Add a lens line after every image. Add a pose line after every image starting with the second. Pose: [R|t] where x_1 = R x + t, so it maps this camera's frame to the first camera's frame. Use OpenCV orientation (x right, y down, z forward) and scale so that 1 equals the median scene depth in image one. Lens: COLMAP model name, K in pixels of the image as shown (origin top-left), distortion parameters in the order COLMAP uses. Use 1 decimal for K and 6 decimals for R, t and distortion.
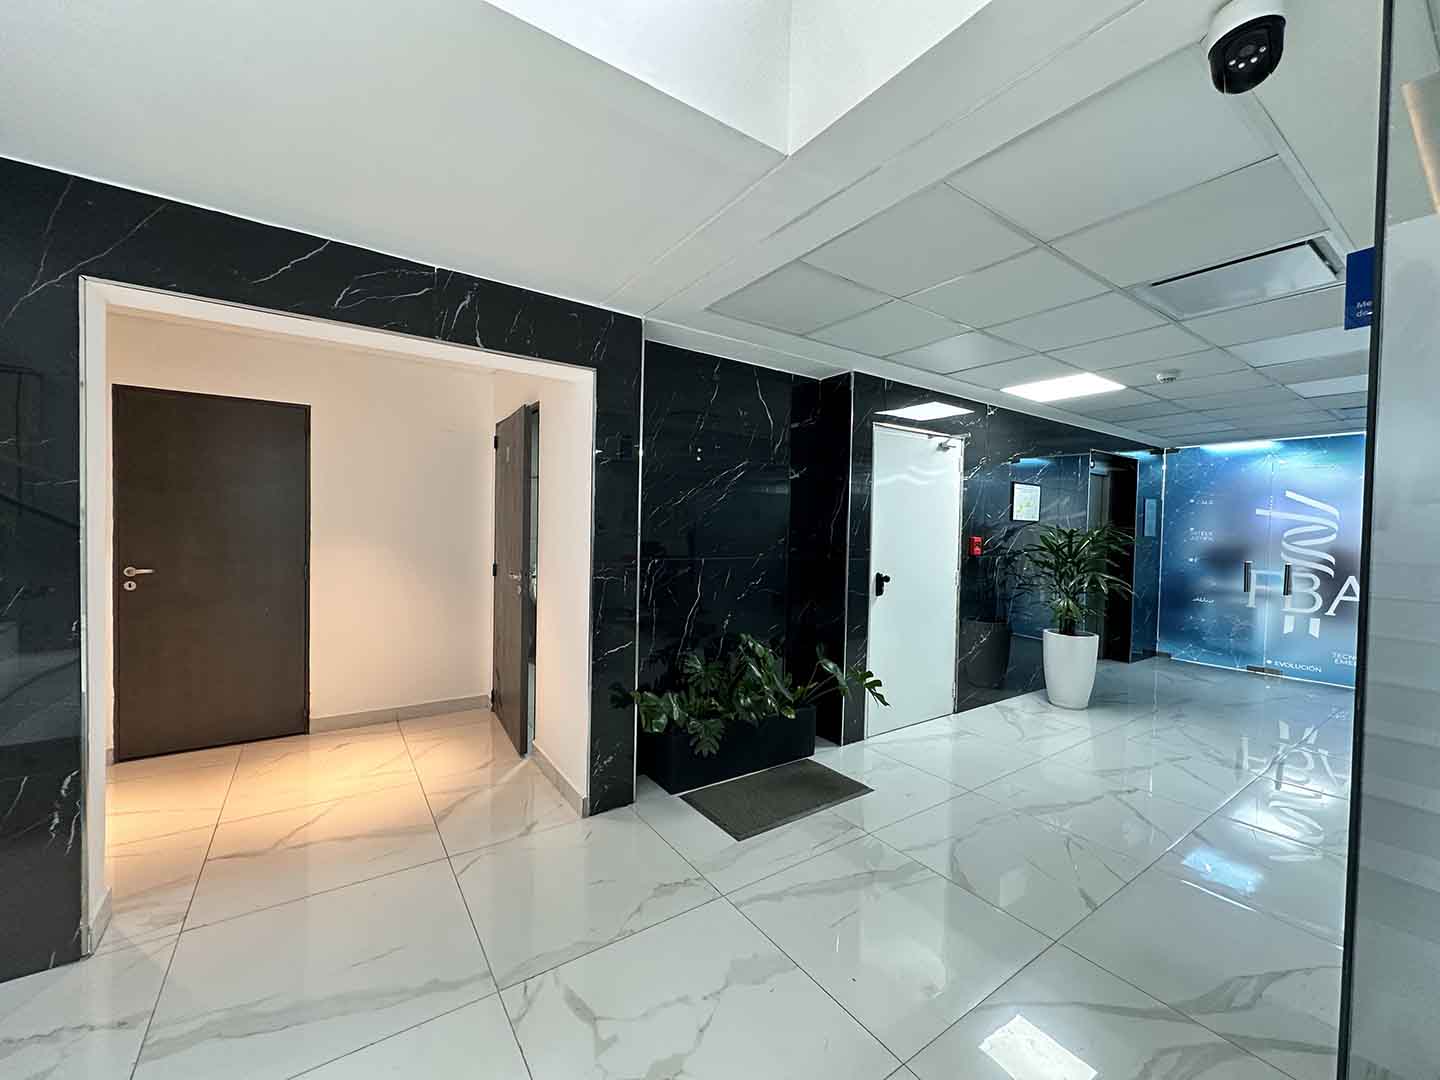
lens RADIAL K [[573.5, 0, 720.0], [0, 573.5, 540.0], [0, 0, 1]] dist [-0.002636, -0.000541]
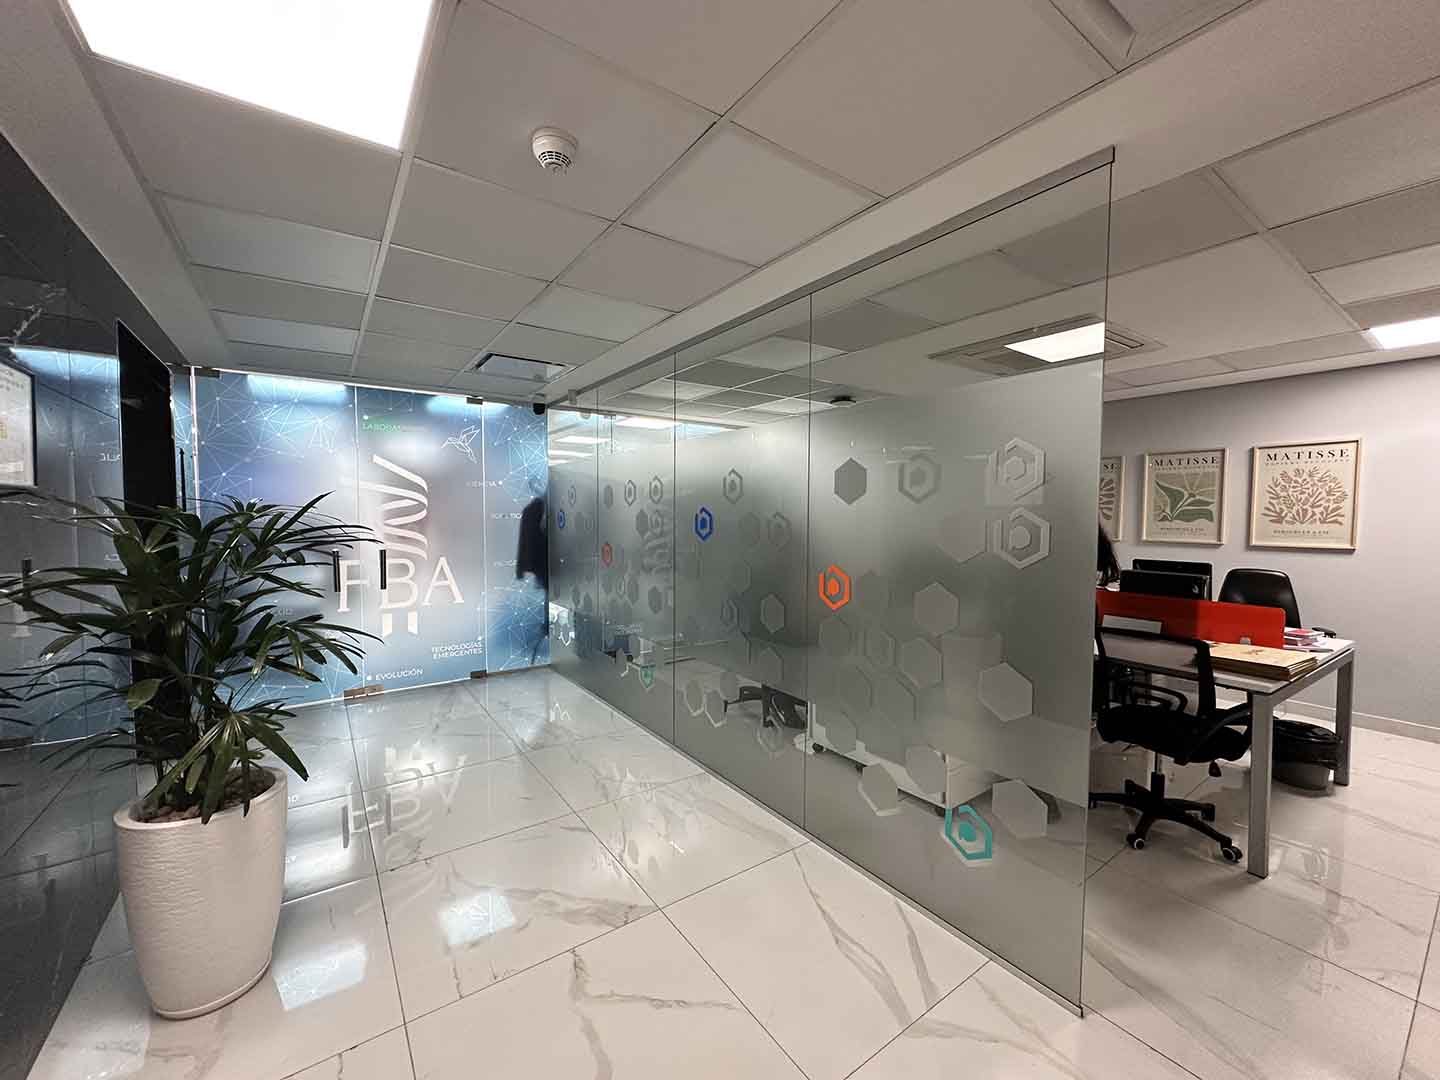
lens RADIAL K [[573.5, 0, 720.0], [0, 573.5, 540.0], [0, 0, 1]] dist [-0.002636, -0.000541]
pose [[-0.018829, -0.070868, 0.997308, 0.216899], [0.024852, 0.997143, 0.071326, -0.014966], [-0.999514, 0.026128, -0.017014, 0.569384]]
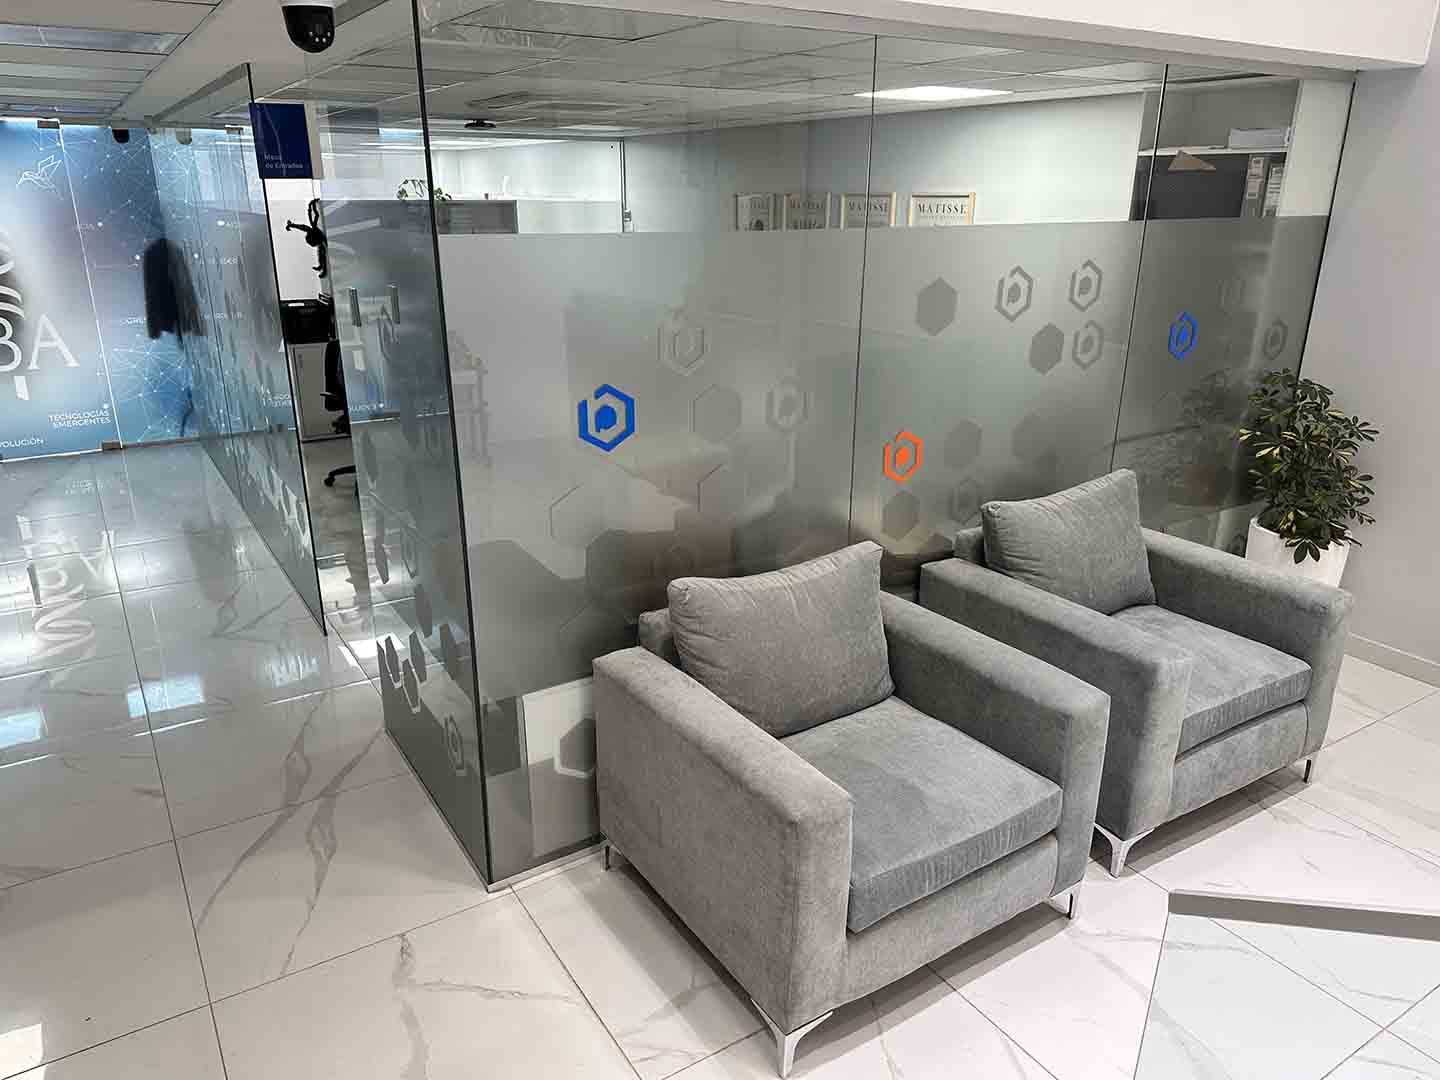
lens RADIAL K [[1015.3, 0, 716.6], [0, 1015.3, 549.4], [0, 0, 1]] dist [0.008686, 0.000100]
pose [[0.038542, -0.356383, 0.933545, -0.266188], [0.025917, 0.934281, 0.355594, -0.105682], [-0.998921, 0.010489, 0.045246, 0.017960]]
